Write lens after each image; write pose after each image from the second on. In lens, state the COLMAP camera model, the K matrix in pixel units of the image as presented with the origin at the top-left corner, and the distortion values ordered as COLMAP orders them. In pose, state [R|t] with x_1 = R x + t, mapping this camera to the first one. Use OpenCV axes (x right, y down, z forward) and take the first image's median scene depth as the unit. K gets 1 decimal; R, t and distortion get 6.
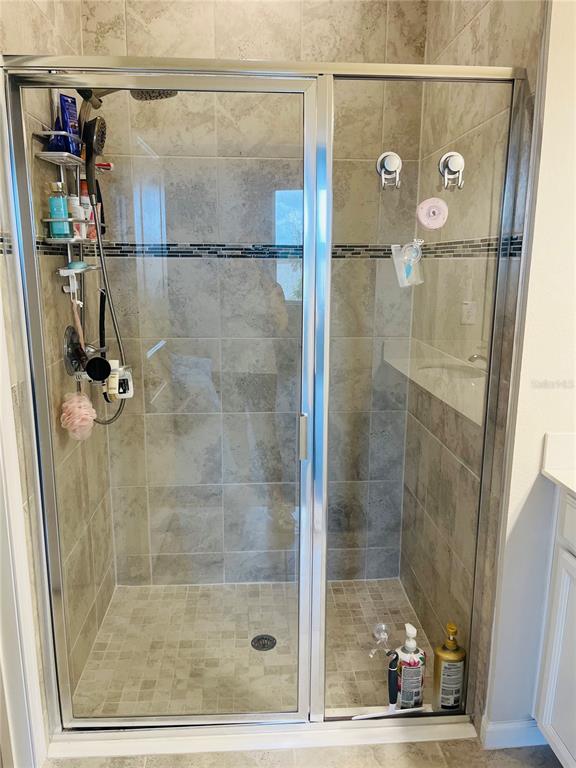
lens RADIAL K [[588.1, 0, 281.4], [0, 588.1, 385.9], [0, 0, 1]] dist [0.063551, -0.083817]
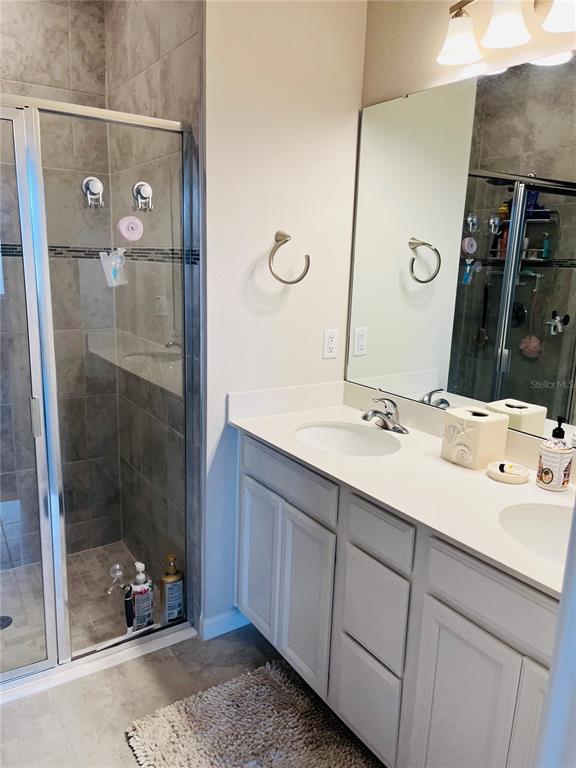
lens RADIAL K [[588.1, 0, 287.2], [0, 588.1, 384.9], [0, 0, 1]] dist [0.063551, -0.083817]
pose [[0.867855, -0.082079, 0.489991, -0.087492], [0.077627, 0.996548, 0.029443, 0.026150], [-0.490716, 0.012485, 0.871230, -0.222034]]
